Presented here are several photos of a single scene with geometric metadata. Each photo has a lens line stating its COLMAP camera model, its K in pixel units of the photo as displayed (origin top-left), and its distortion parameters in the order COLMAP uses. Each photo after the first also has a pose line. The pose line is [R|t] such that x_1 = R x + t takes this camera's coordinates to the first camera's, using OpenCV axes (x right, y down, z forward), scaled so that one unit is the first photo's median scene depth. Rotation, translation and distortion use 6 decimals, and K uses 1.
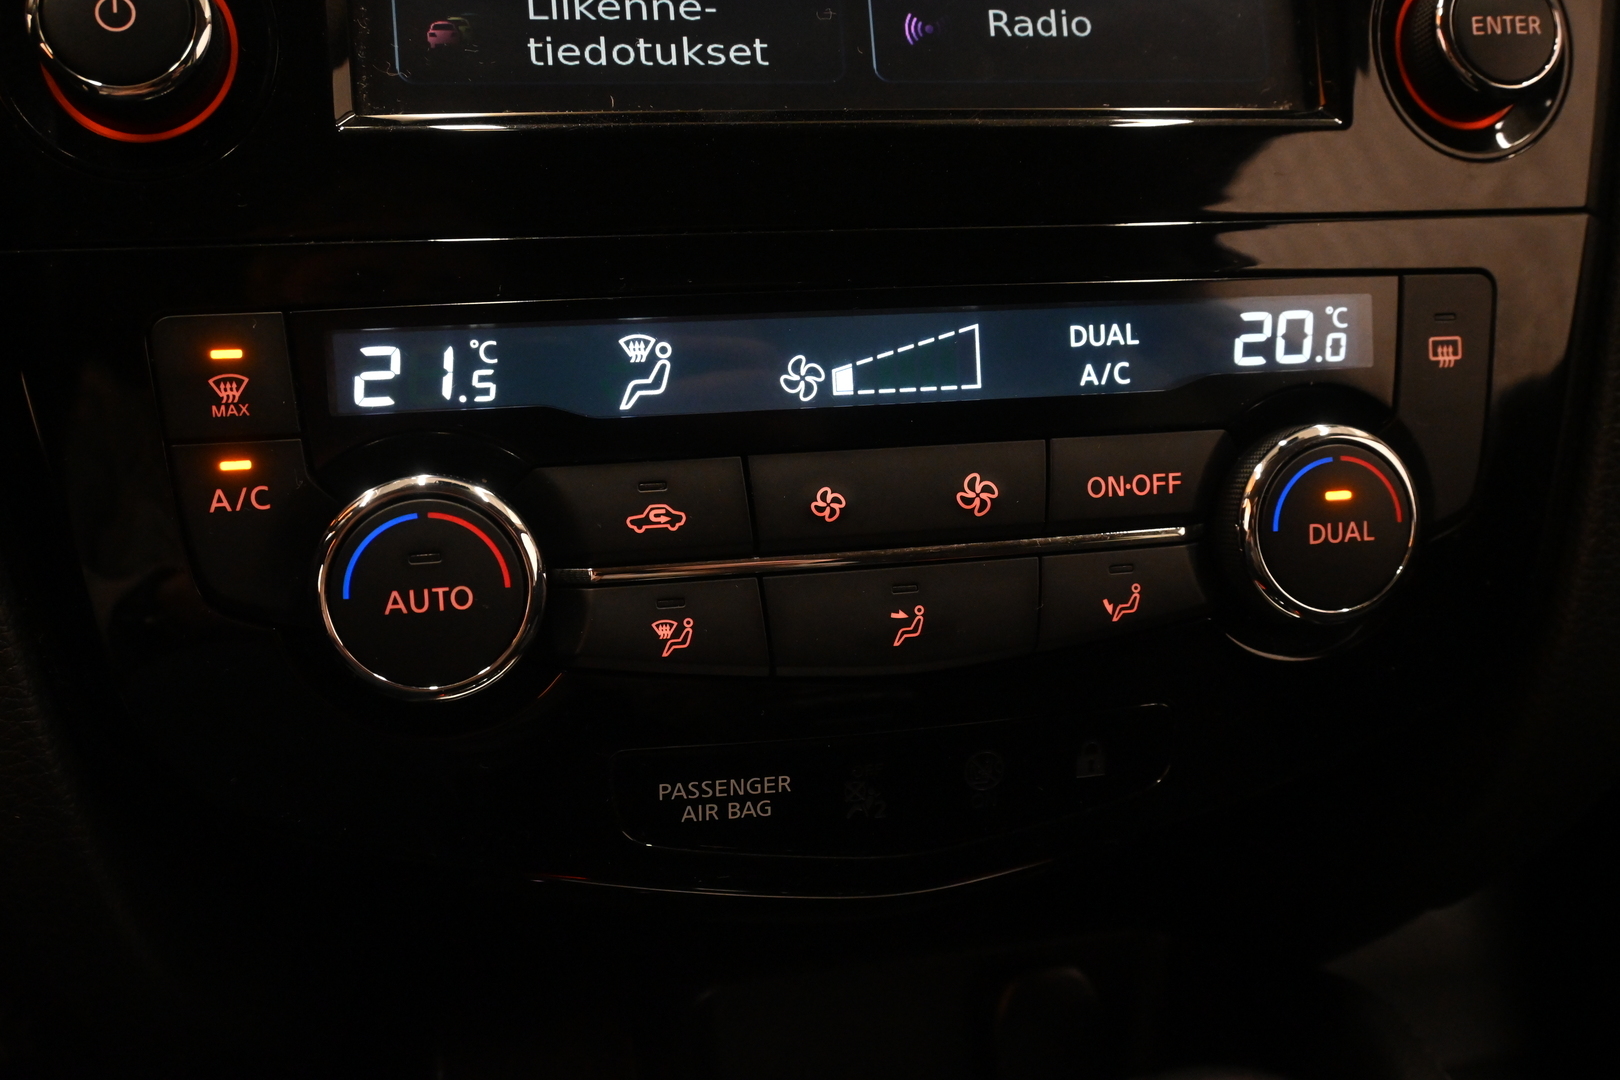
lens RADIAL K [[1328.7, 0, 803.7], [0, 1328.7, 548.4], [0, 0, 1]] dist [-0.009278, -0.008253]
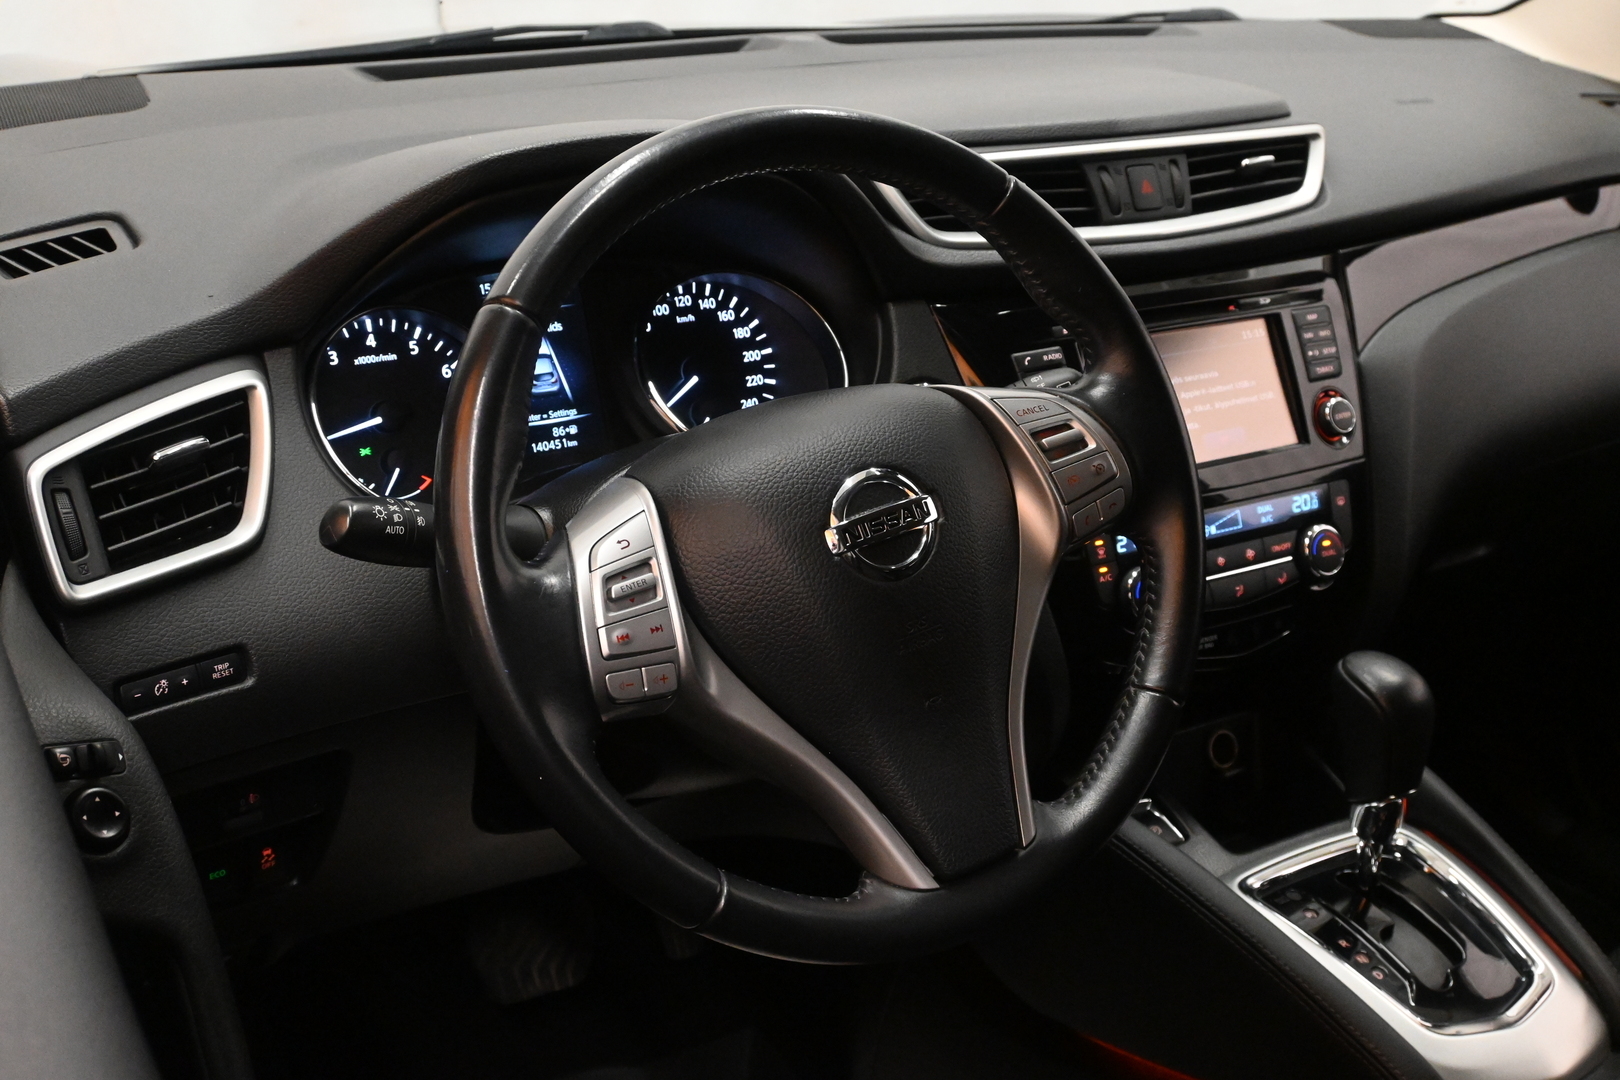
lens RADIAL K [[1835.1, 0, 813.2], [0, 1835.1, 543.5], [0, 0, 1]] dist [0.012478, 0.000000]
pose [[0.936277, -0.125653, 0.328021, -2.773463], [0.148458, 0.987879, -0.045326, -0.018751], [-0.318349, 0.091135, 0.943583, -3.593945]]
